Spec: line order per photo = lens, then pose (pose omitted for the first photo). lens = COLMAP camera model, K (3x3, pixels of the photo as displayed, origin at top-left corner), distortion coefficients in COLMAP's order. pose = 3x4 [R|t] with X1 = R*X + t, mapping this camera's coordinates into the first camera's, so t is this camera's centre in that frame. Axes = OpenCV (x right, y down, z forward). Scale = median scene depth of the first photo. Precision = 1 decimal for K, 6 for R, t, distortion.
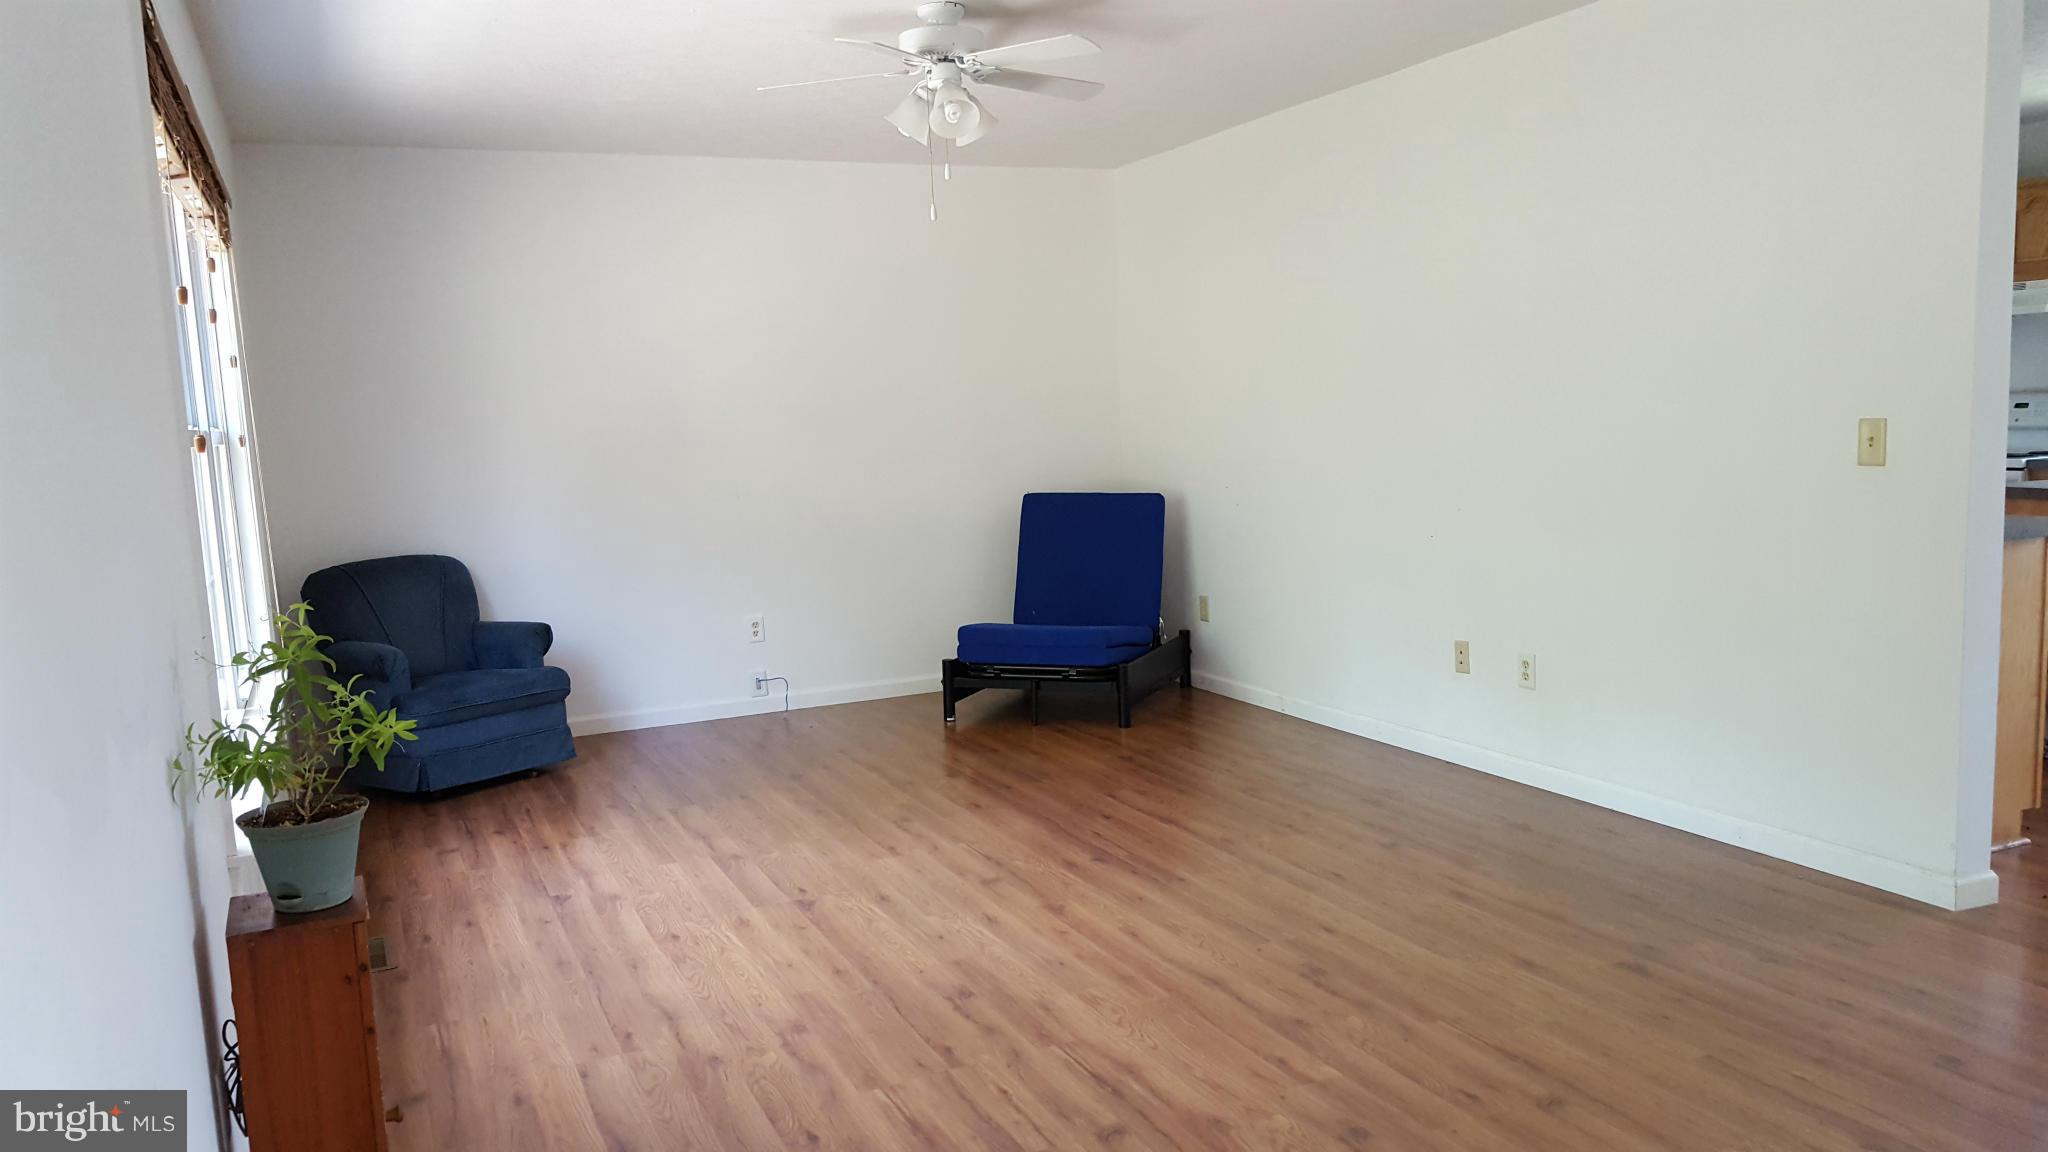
lens RADIAL K [[1486.4, 0, 1024.0], [0, 1486.4, 576.0], [0, 0, 1]] dist [-0.036255, -0.001176]
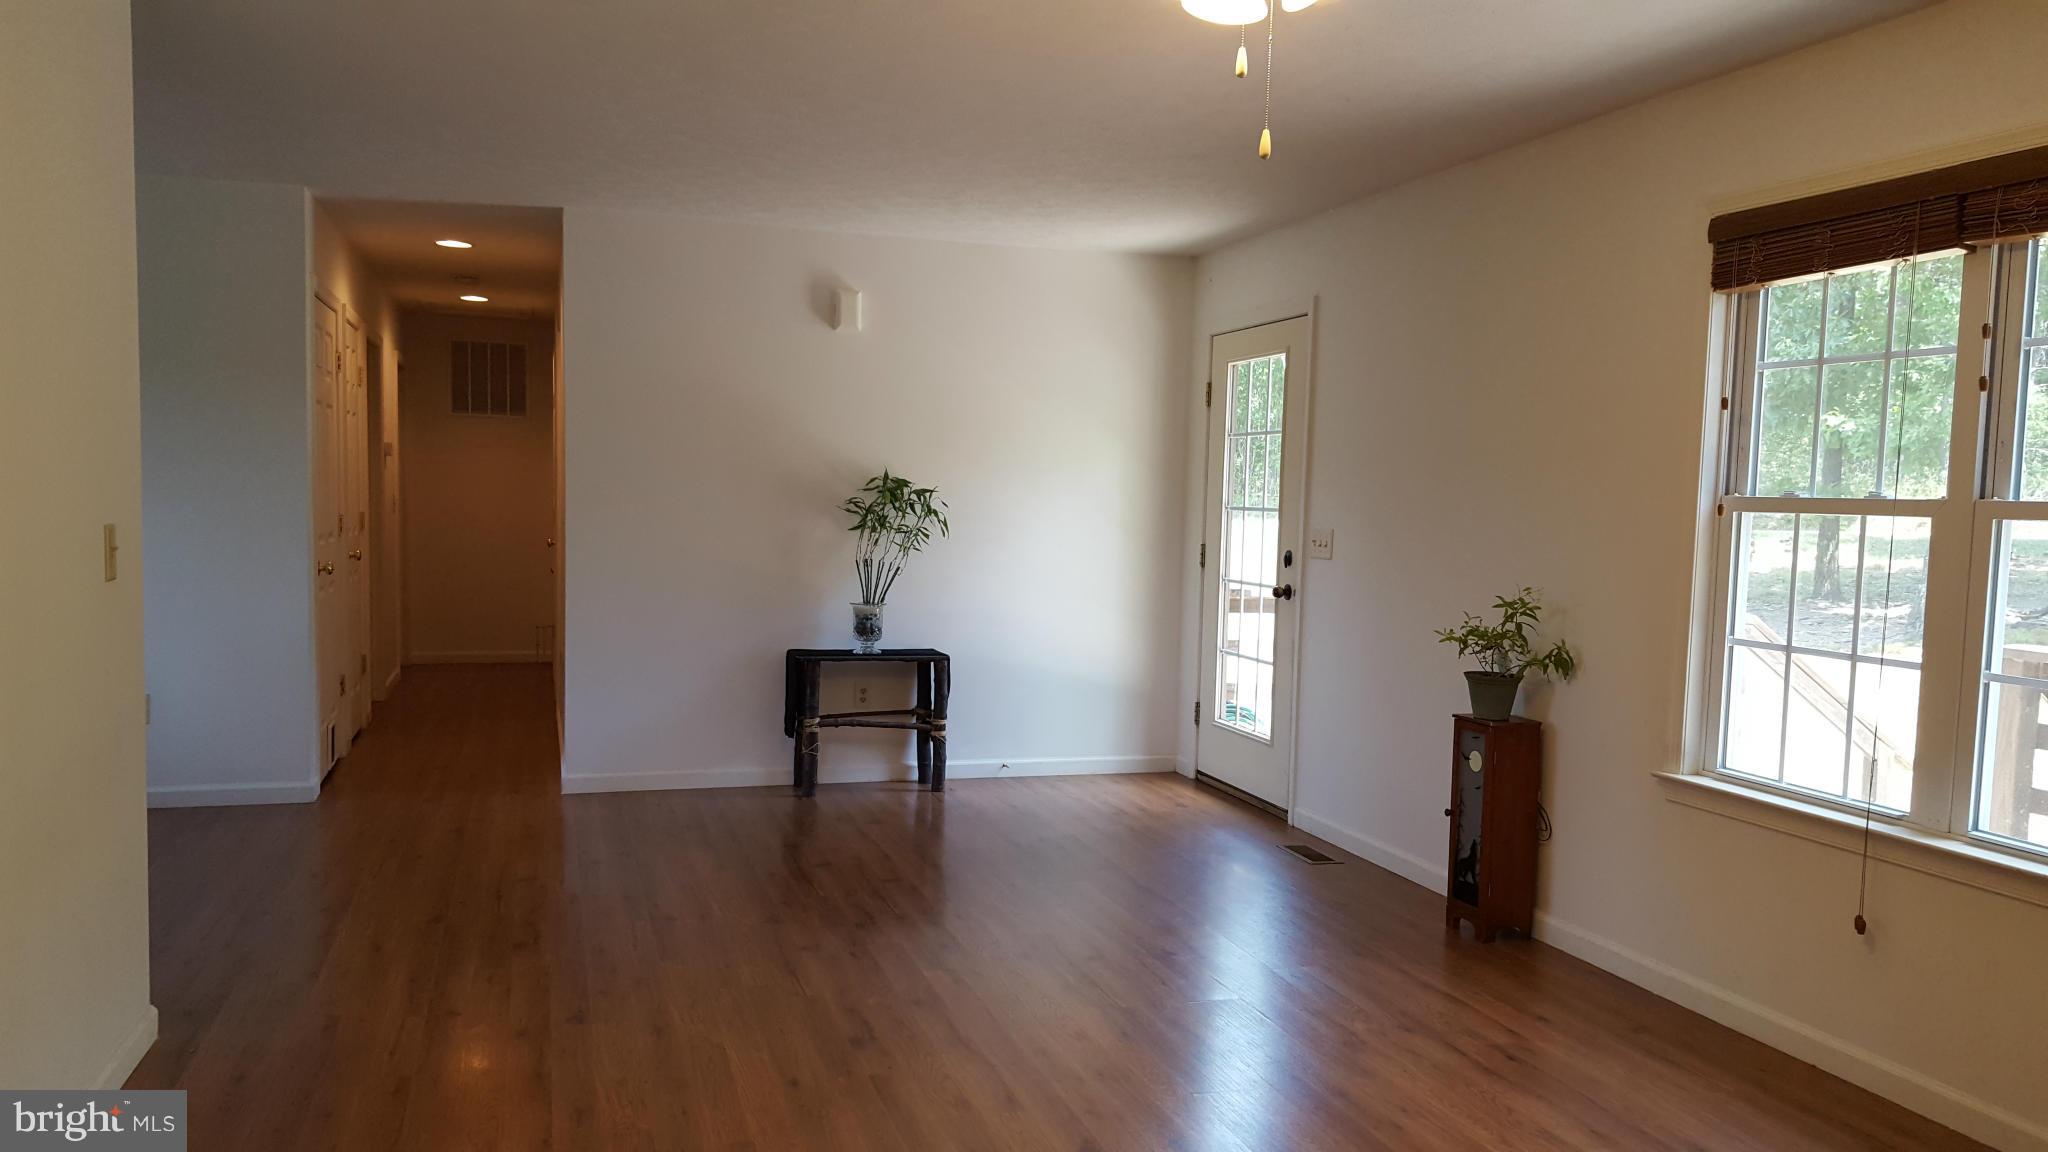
lens RADIAL K [[1486.4, 0, 1024.0], [0, 1486.4, 576.0], [0, 0, 1]] dist [-0.036255, -0.001176]
pose [[-0.992512, 0.016609, 0.121015, -0.048012], [0.035618, 0.987010, 0.156661, -0.213012], [-0.116841, 0.159798, -0.980211, 1.975011]]
